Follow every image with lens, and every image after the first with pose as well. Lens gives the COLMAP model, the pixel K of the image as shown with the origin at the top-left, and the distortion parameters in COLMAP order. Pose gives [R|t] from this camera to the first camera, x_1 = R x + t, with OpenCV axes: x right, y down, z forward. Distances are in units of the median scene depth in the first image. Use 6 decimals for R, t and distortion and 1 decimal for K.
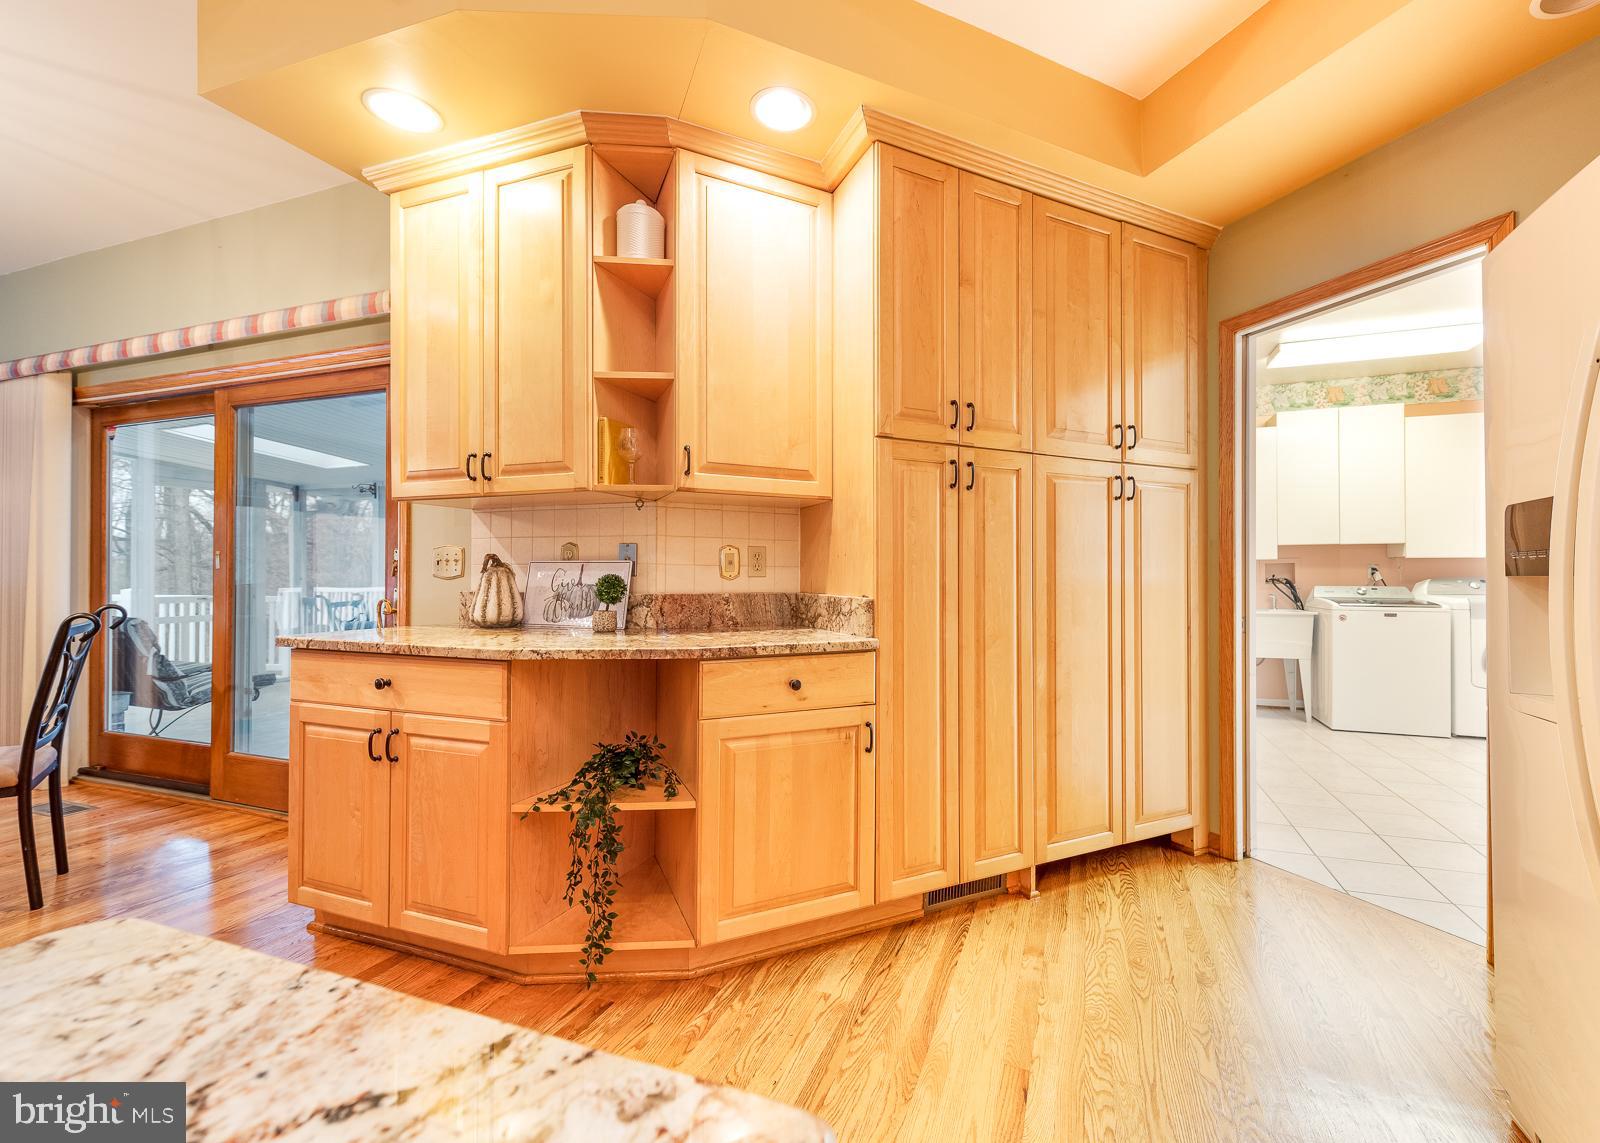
lens RADIAL K [[678.5, 0, 833.3], [0, 678.5, 573.4], [0, 0, 1]] dist [-0.000584, -0.000120]
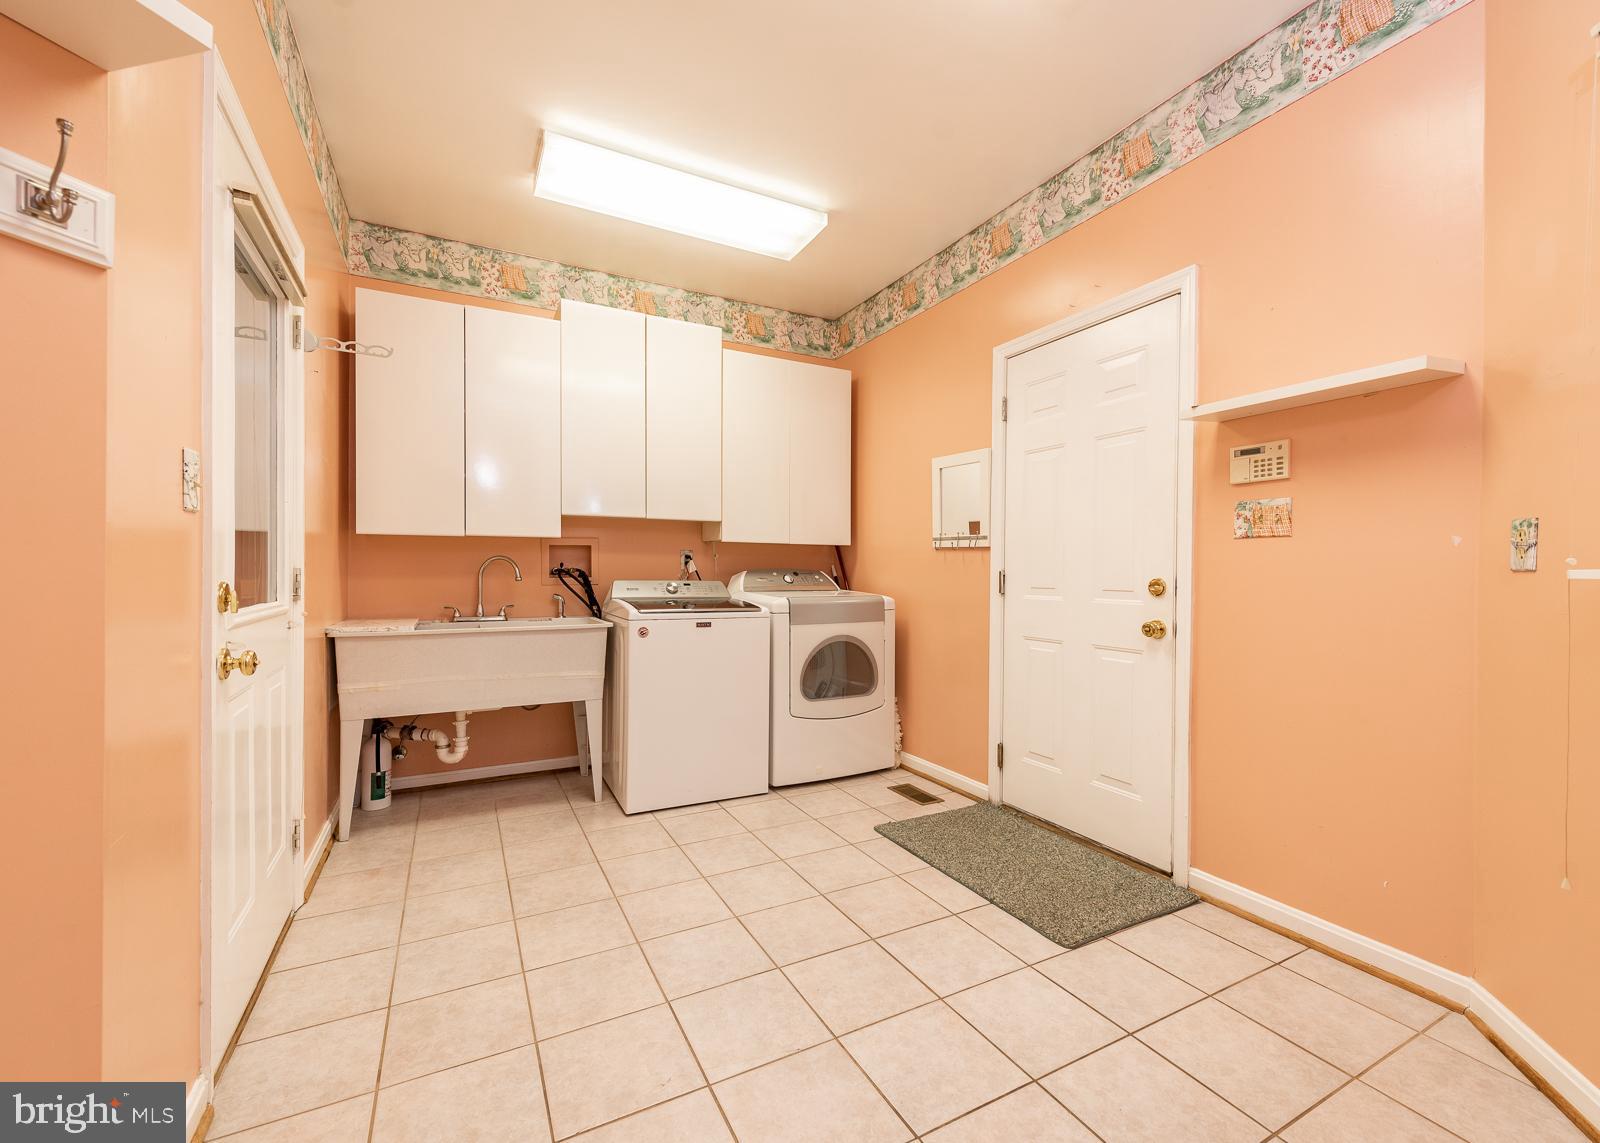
lens RADIAL K [[678.5, 0, 833.3], [0, 678.5, 573.4], [0, 0, 1]] dist [-0.000584, -0.000120]
pose [[0.648445, -0.000018, 0.761262, 0.363941], [-0.008206, 0.999942, 0.007013, 0.005086], [-0.761217, -0.010794, 0.648407, 0.432307]]
